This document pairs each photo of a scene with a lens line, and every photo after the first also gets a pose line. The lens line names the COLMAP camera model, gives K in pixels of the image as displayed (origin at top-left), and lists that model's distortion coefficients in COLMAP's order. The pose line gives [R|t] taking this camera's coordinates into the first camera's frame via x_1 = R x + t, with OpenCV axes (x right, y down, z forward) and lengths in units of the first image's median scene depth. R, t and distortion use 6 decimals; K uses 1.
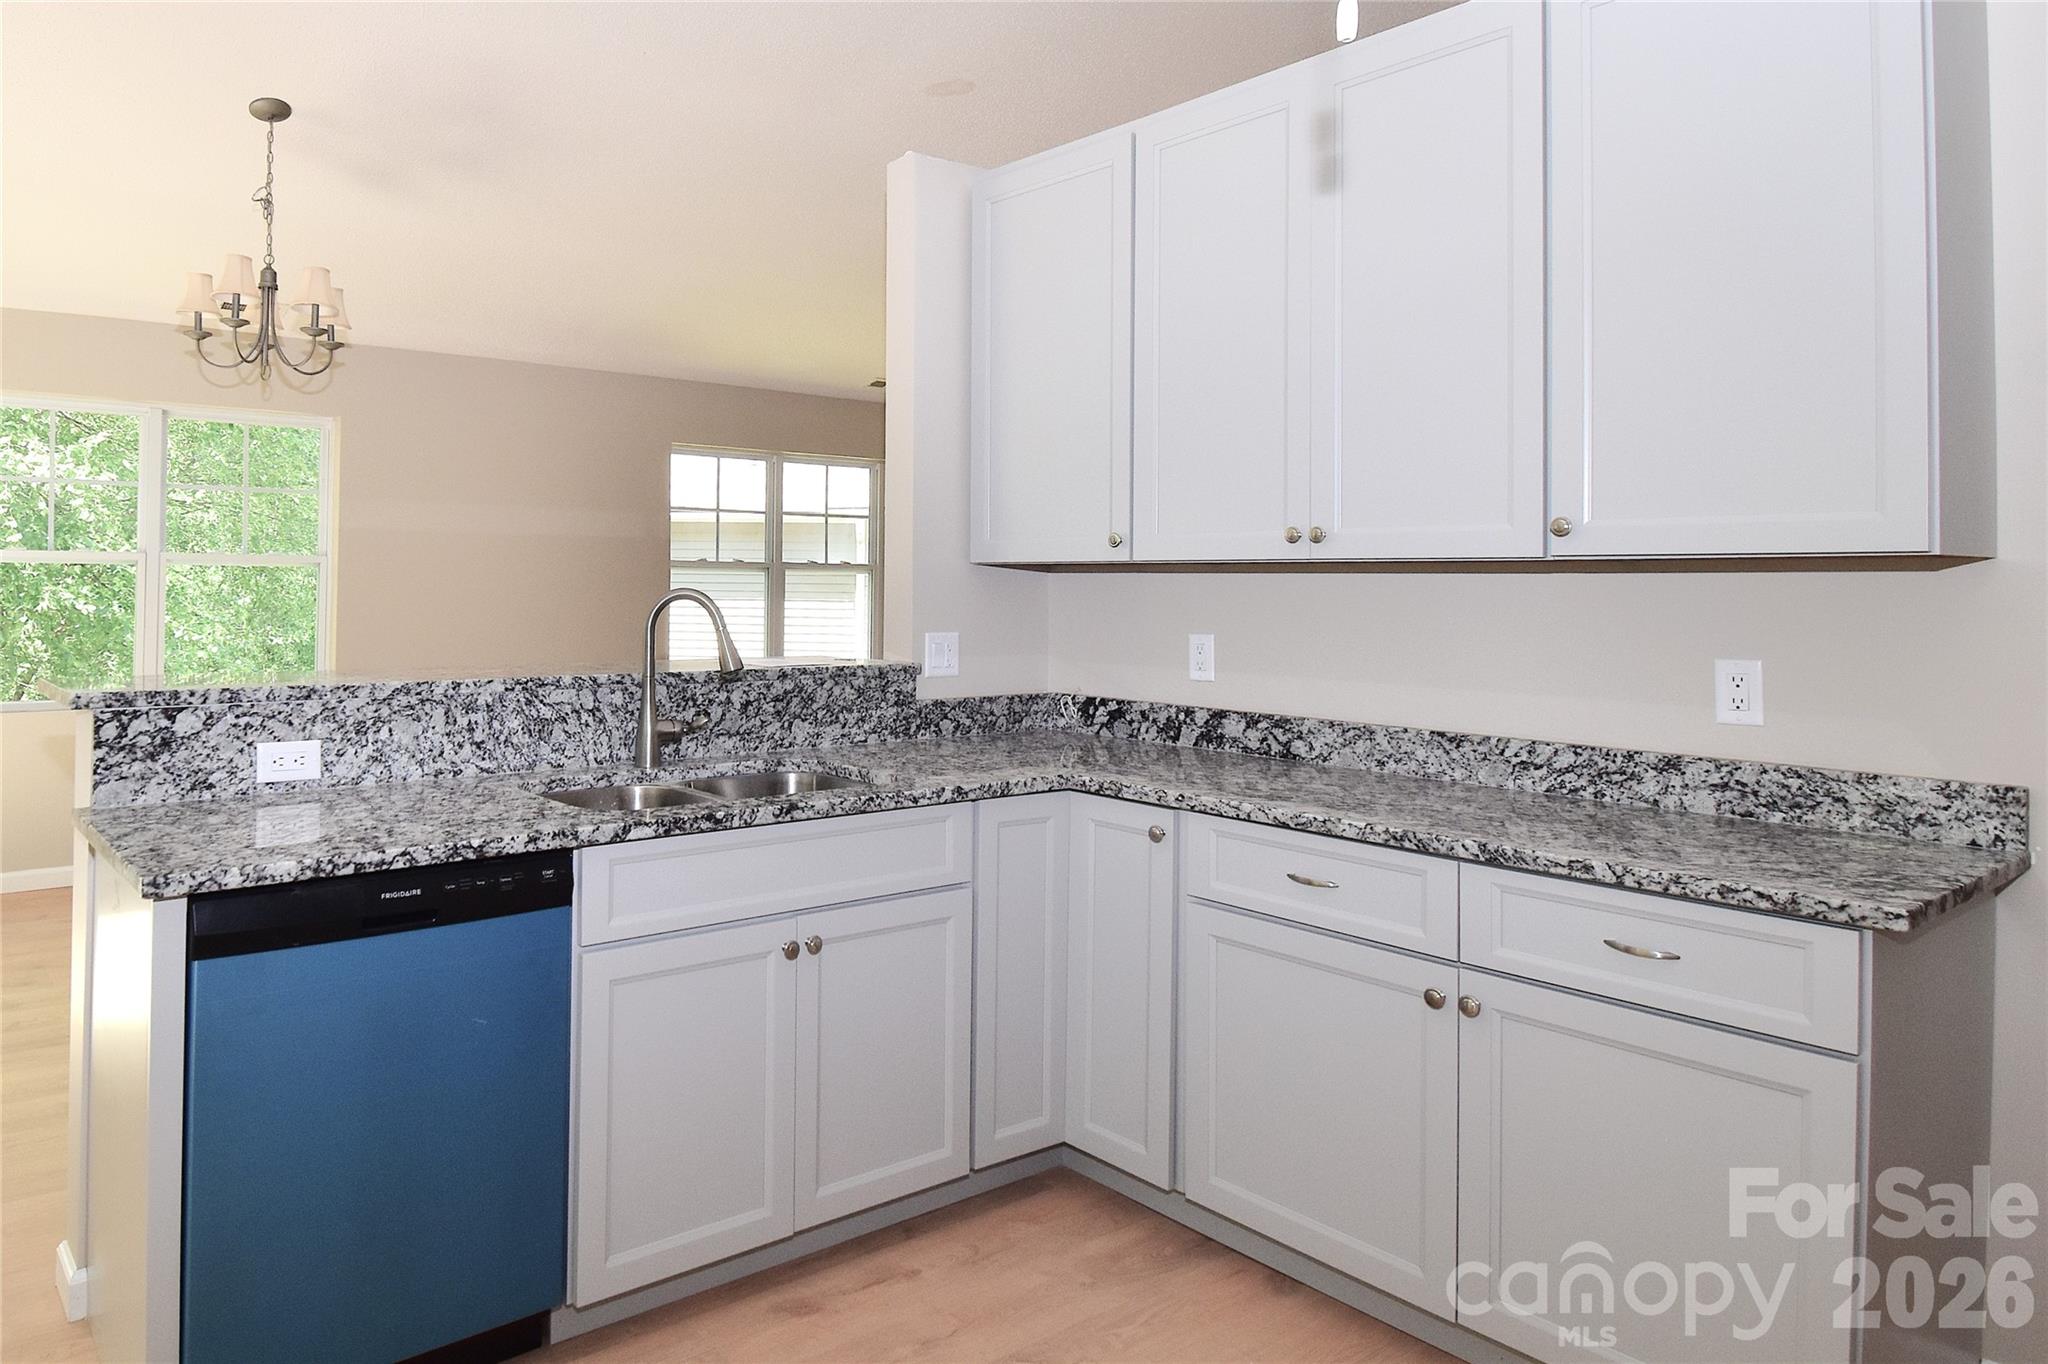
lens RADIAL K [[1290.7, 0, 732.1], [0, 1290.7, 568.7], [0, 0, 1]] dist [0.020170, -0.029276]
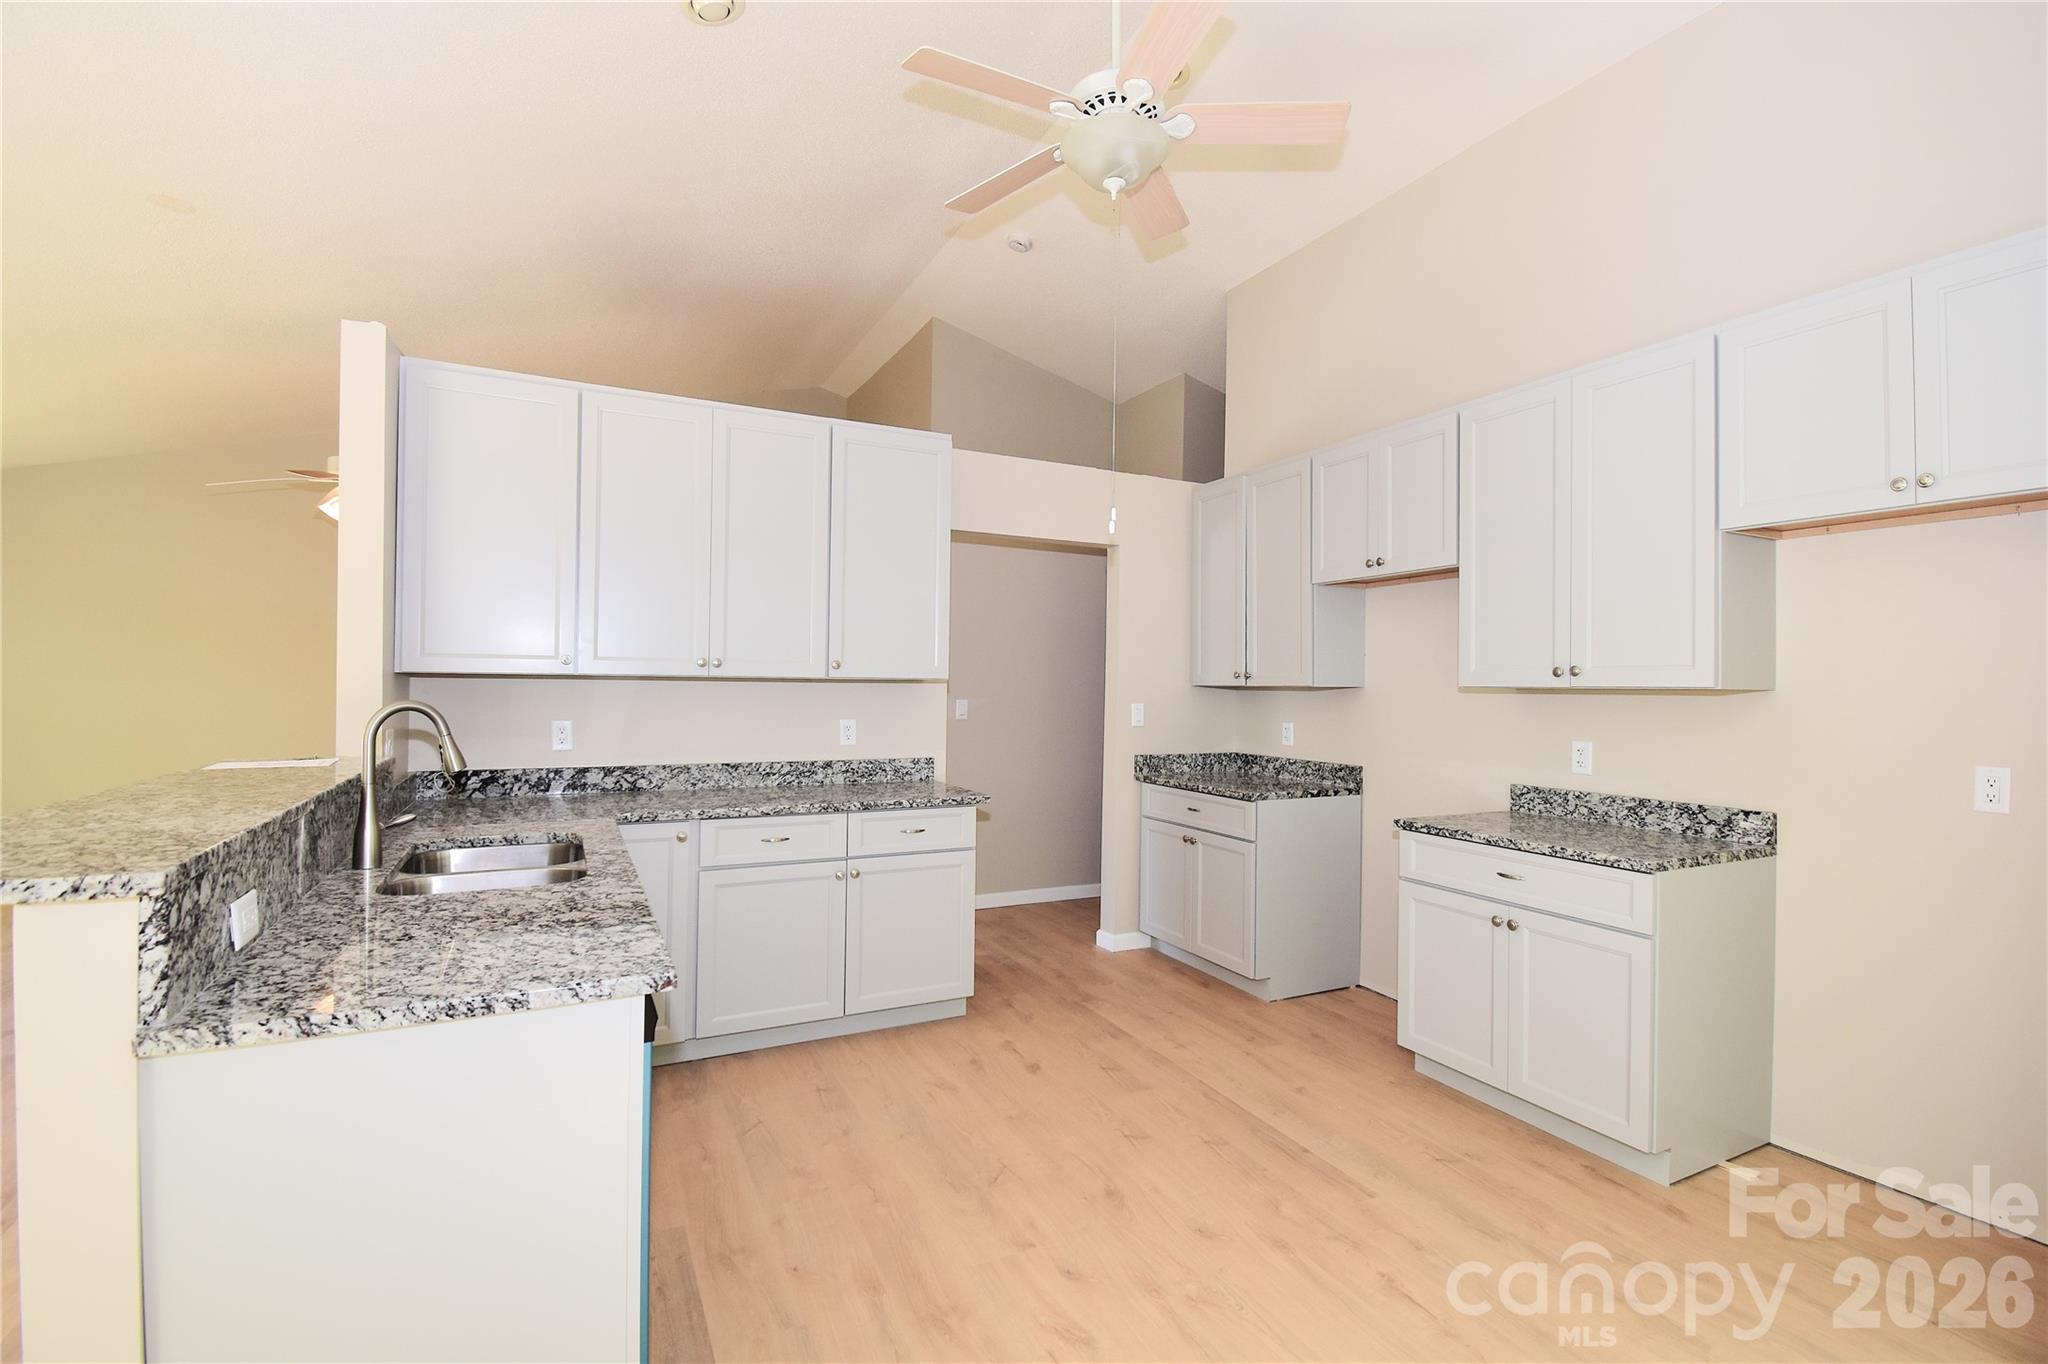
lens RADIAL K [[919.4, 0, 1024.0], [0, 919.4, 682.0], [0, 0, 1]] dist [0.020848, -0.028350]
pose [[0.129470, -0.006433, 0.991562, -0.774381], [-0.022324, 0.999707, 0.009401, -0.020689], [-0.991332, -0.023352, 0.129288, 0.375472]]
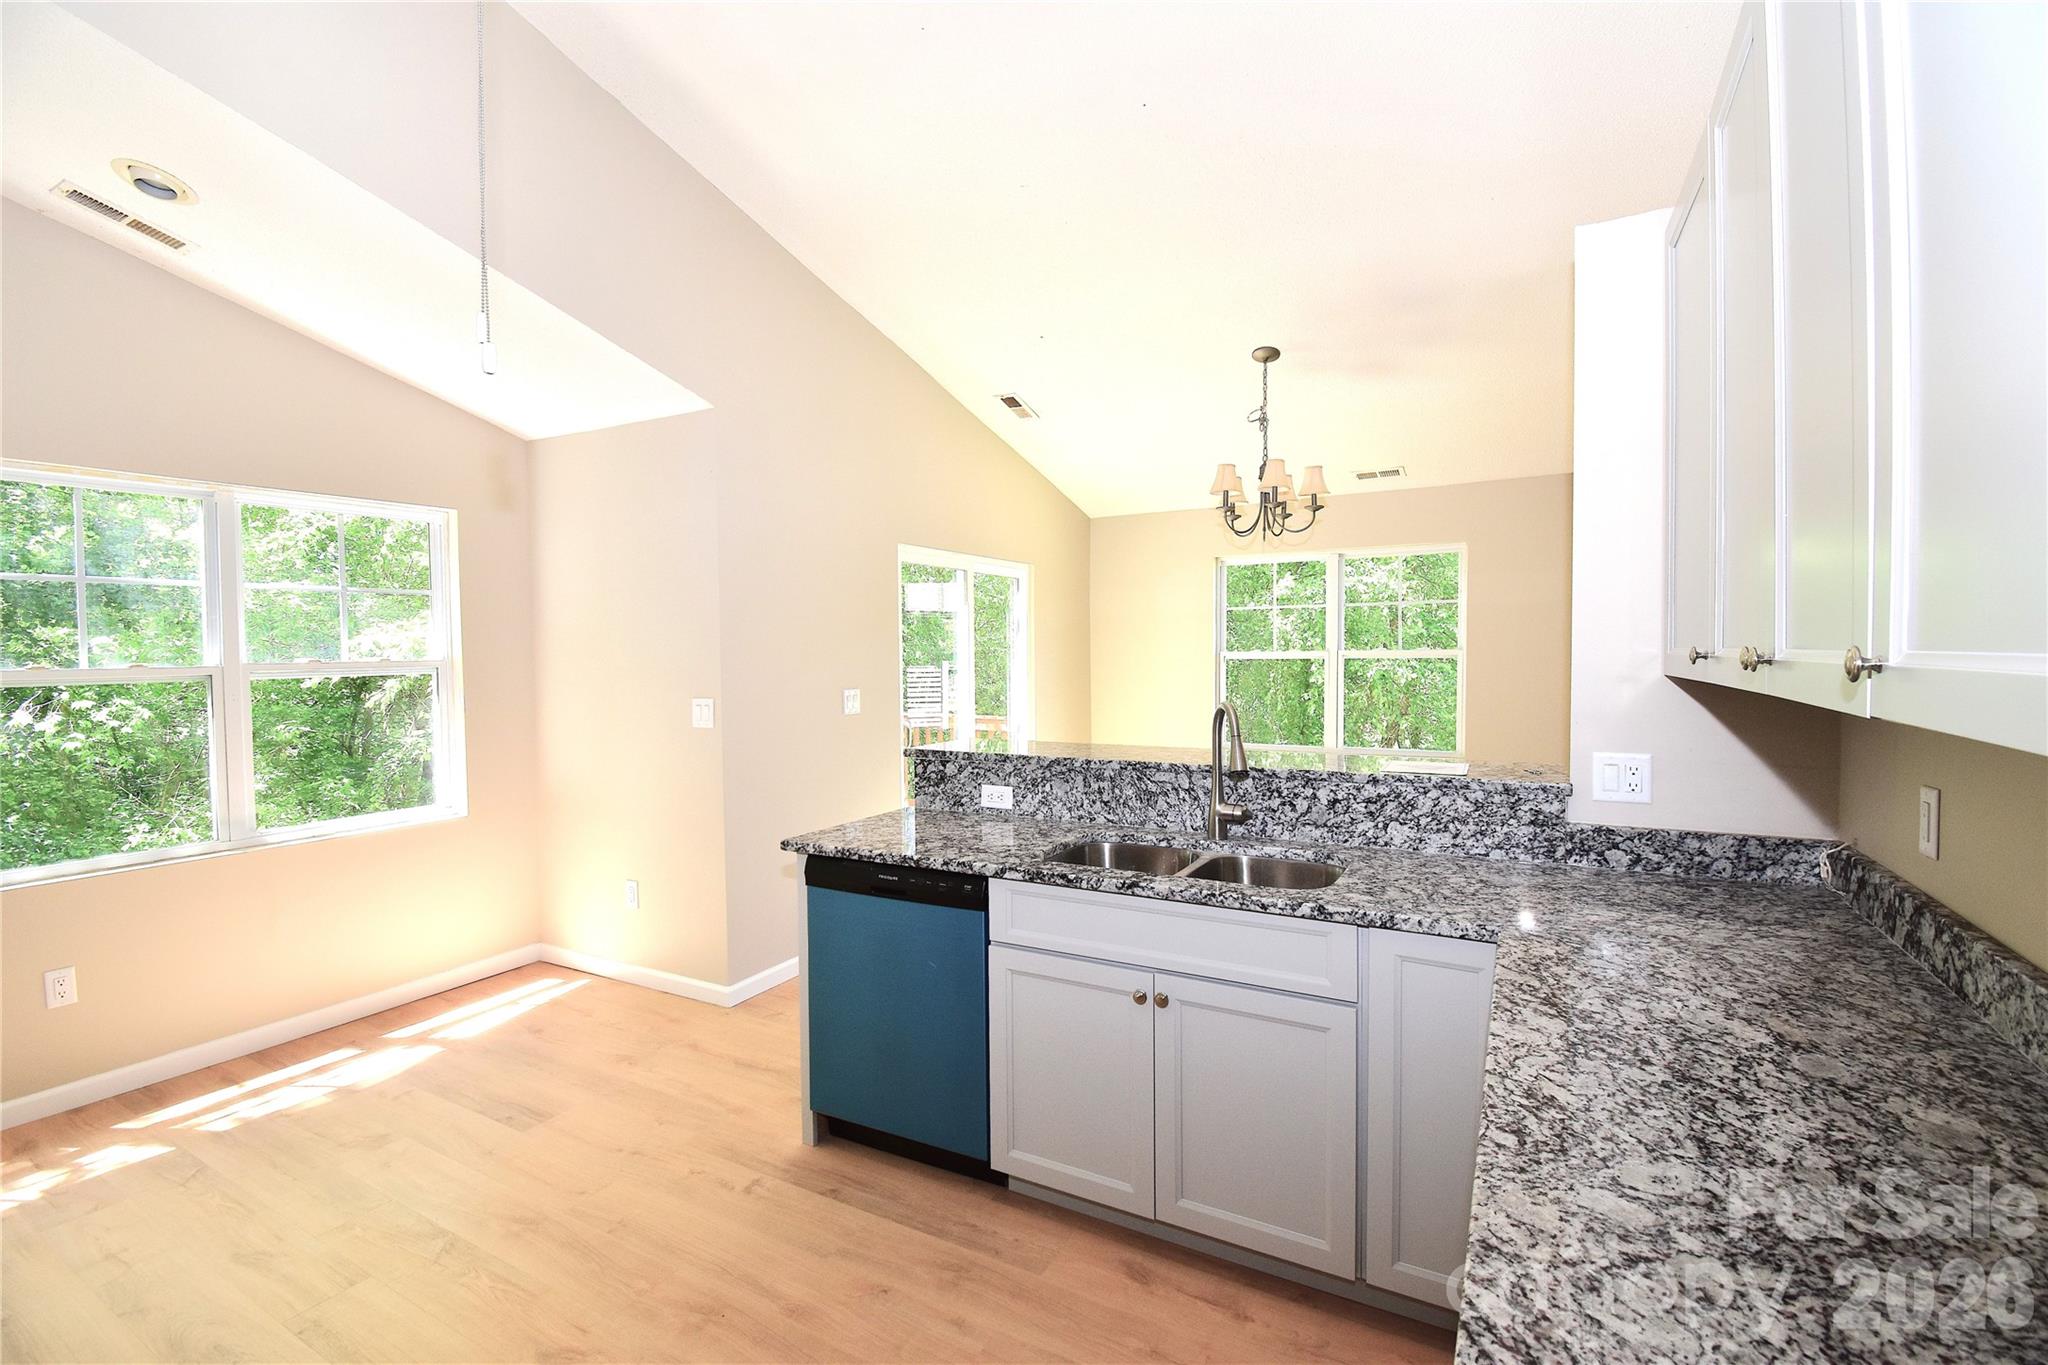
lens RADIAL K [[902.2, 0, 1026.7], [0, 902.2, 679.8], [0, 0, 1]] dist [0.016473, -0.023984]
pose [[0.453371, 0.013783, -0.891215, 0.670189], [0.025089, 0.999287, 0.028218, -0.036790], [0.890969, -0.035153, 0.452702, 0.439184]]
